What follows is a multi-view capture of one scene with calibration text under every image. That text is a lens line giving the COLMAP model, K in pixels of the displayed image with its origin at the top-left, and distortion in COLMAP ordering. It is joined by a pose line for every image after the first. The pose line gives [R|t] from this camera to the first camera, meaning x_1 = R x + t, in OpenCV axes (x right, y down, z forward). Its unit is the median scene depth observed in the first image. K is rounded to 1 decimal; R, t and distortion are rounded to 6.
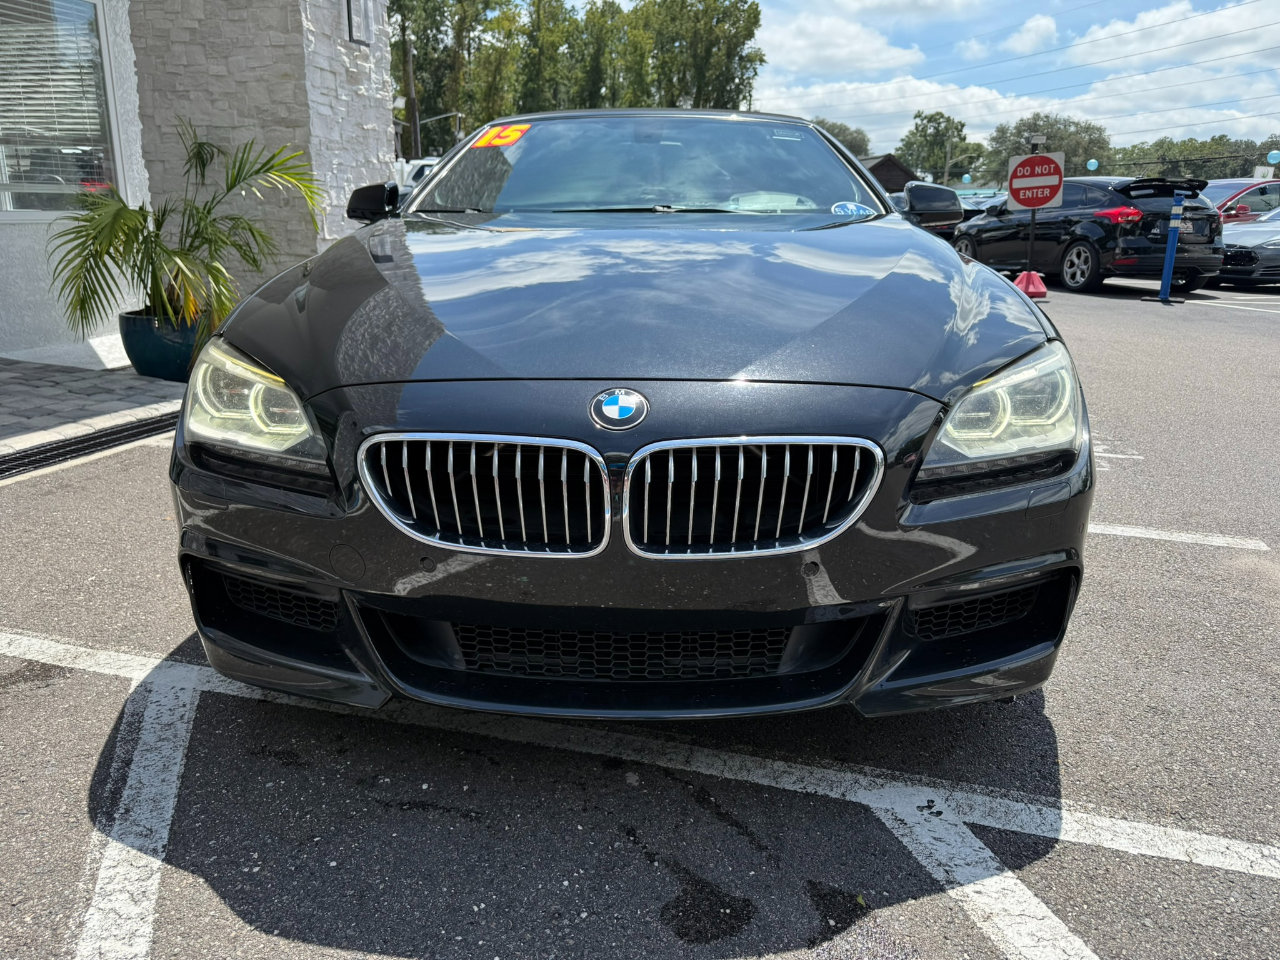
lens RADIAL K [[907.2, 0, 642.2], [0, 907.2, 482.4], [0, 0, 1]] dist [0.015292, -0.023639]
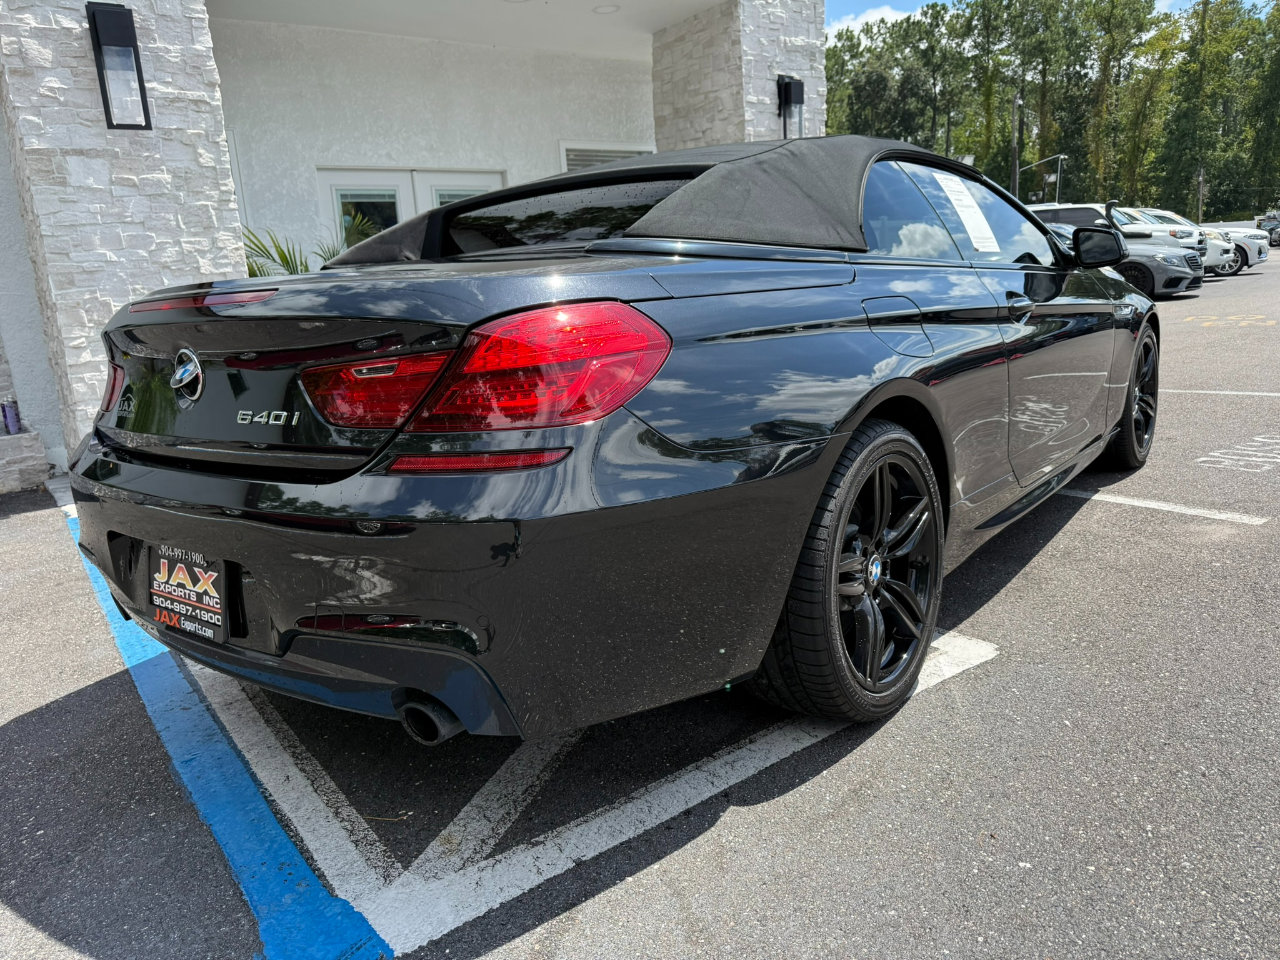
lens RADIAL K [[919.9, 0, 643.6], [0, 919.9, 482.2], [0, 0, 1]] dist [0.002657, -0.008580]
pose [[0.793935, 0.065568, -0.604456, 0.361663], [-0.098210, 0.994943, -0.021071, 0.056983], [0.600018, 0.076092, 0.796359, -0.191556]]
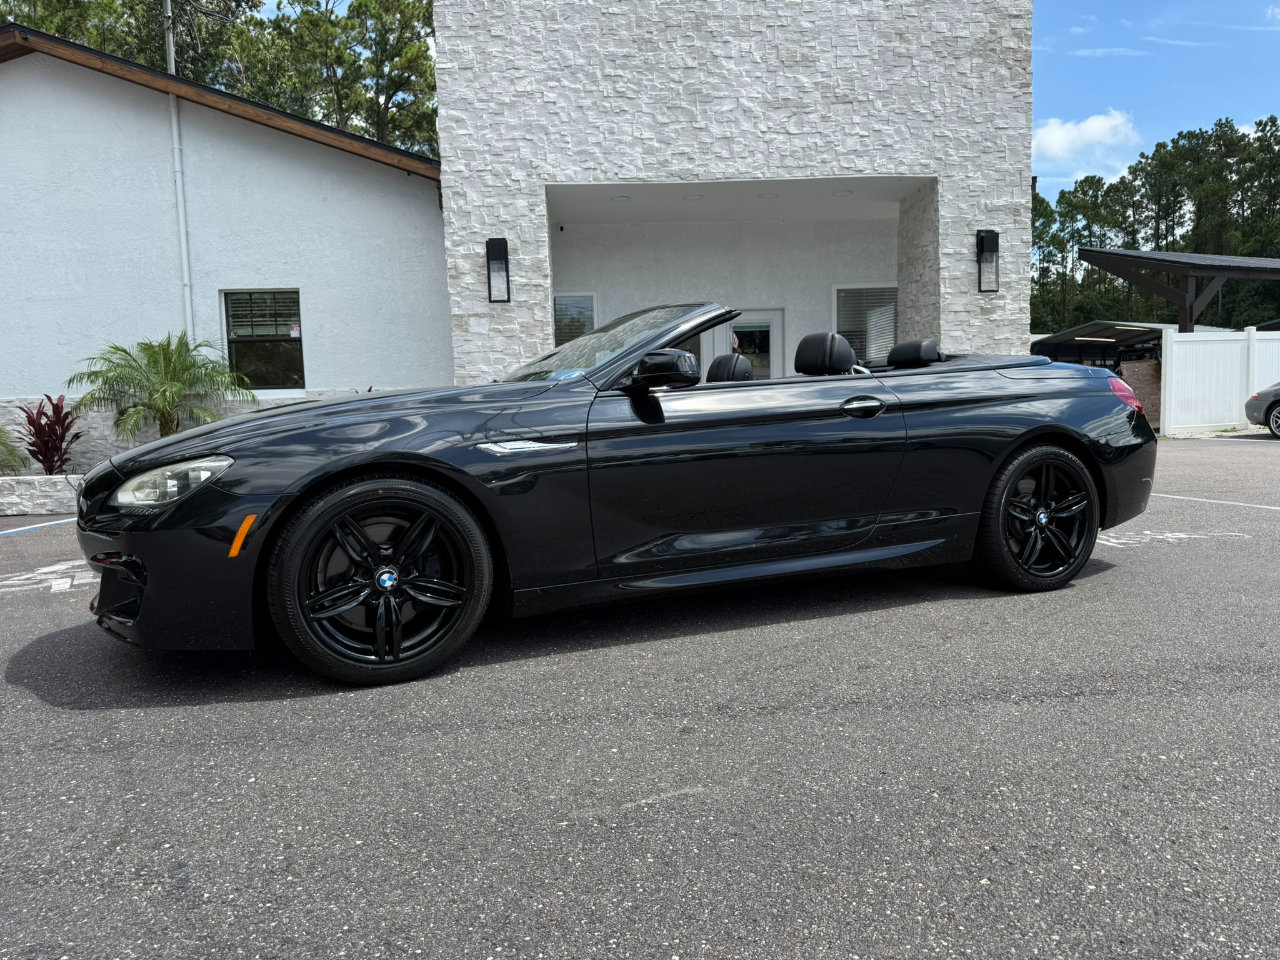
lens RADIAL K [[902.2, 0, 640.0], [0, 902.2, 480.0], [0, 0, 1]] dist [0.095953, -0.187990]
pose [[0.349312, 0.050256, -0.935658, 1.002395], [-0.232120, 0.972077, -0.034446, 0.057305], [0.907800, 0.229217, 0.351223, -0.086555]]
